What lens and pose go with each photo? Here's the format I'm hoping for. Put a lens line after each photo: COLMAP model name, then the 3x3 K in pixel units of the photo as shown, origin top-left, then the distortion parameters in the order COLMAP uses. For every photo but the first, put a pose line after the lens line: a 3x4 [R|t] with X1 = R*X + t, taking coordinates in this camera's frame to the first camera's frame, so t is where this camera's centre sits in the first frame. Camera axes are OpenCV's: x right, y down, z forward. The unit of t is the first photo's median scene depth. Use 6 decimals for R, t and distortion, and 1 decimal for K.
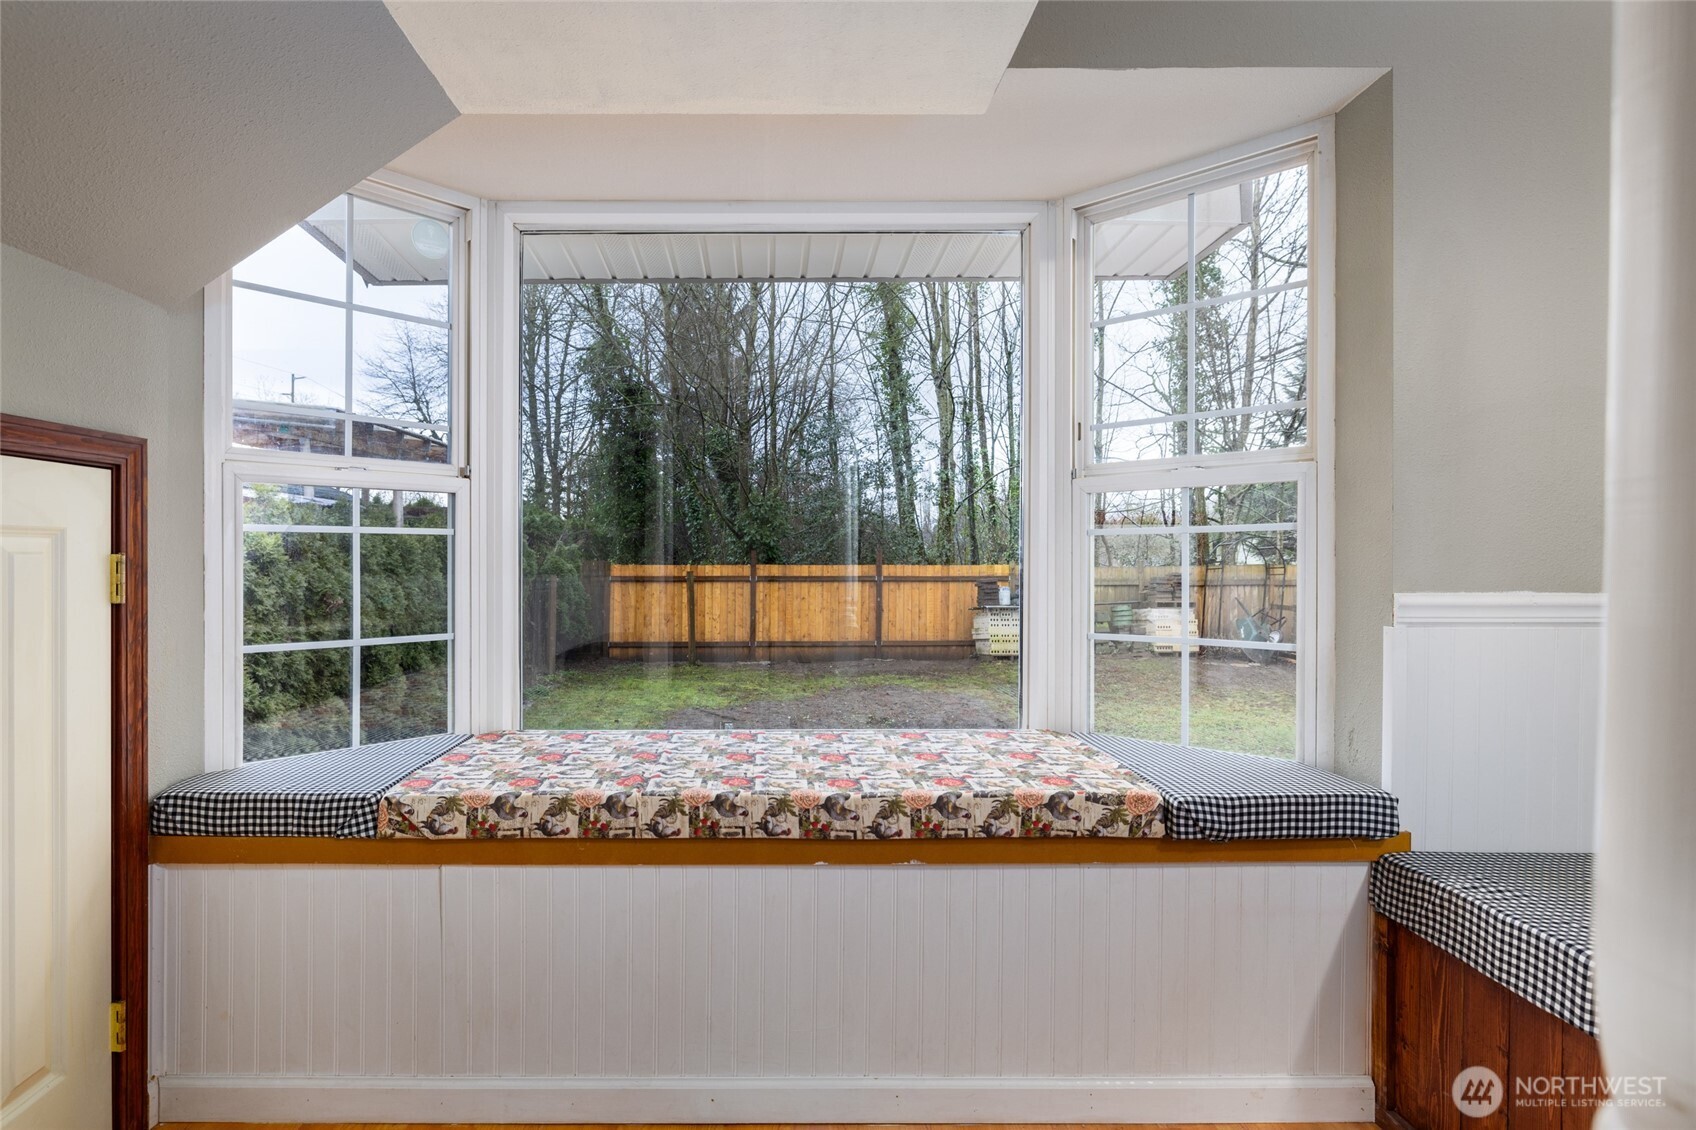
lens RADIAL K [[905.8, 0, 783.2], [0, 905.8, 545.6], [0, 0, 1]] dist [0.000448, 0.000535]
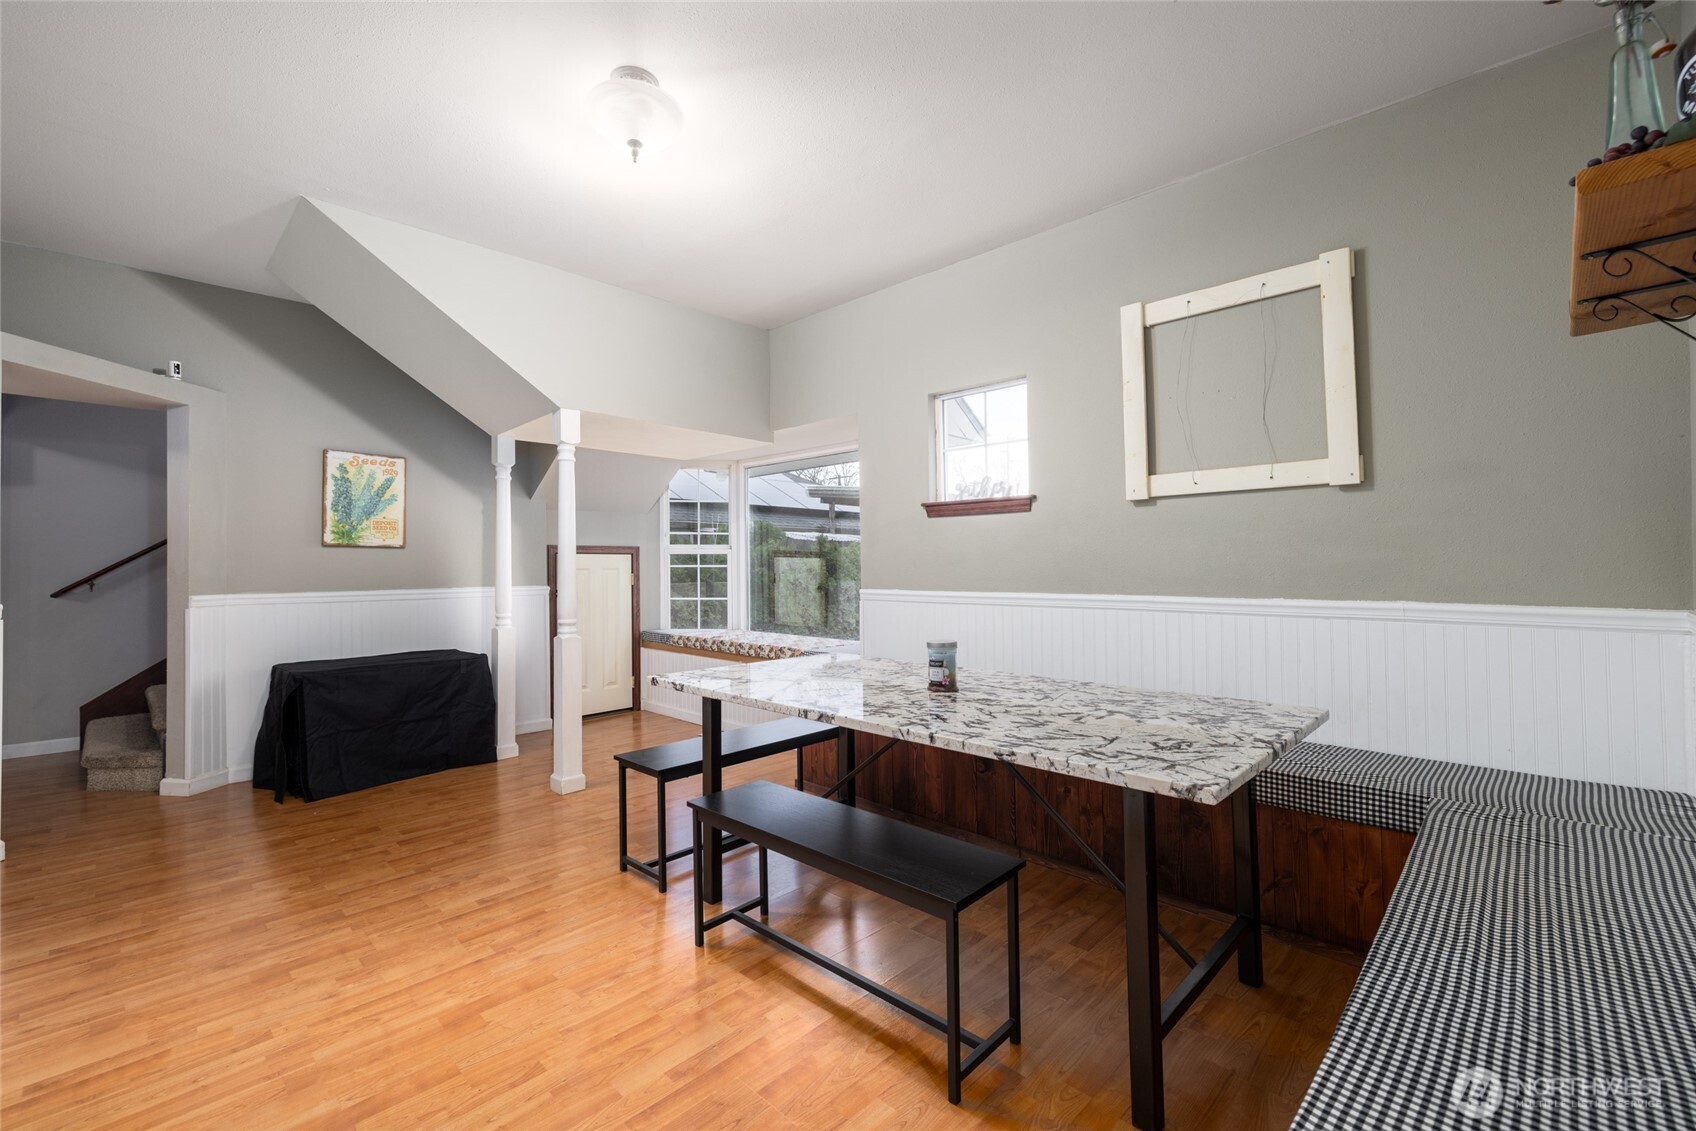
lens RADIAL K [[710.3, 0, 832.2], [0, 710.3, 559.0], [0, 0, 1]] dist [-0.000059, 0.000011]
pose [[0.712589, -0.009338, -0.701519, 2.262251], [0.011273, 0.999935, -0.001859, -0.042260], [0.701491, -0.006583, 0.712648, -0.732483]]
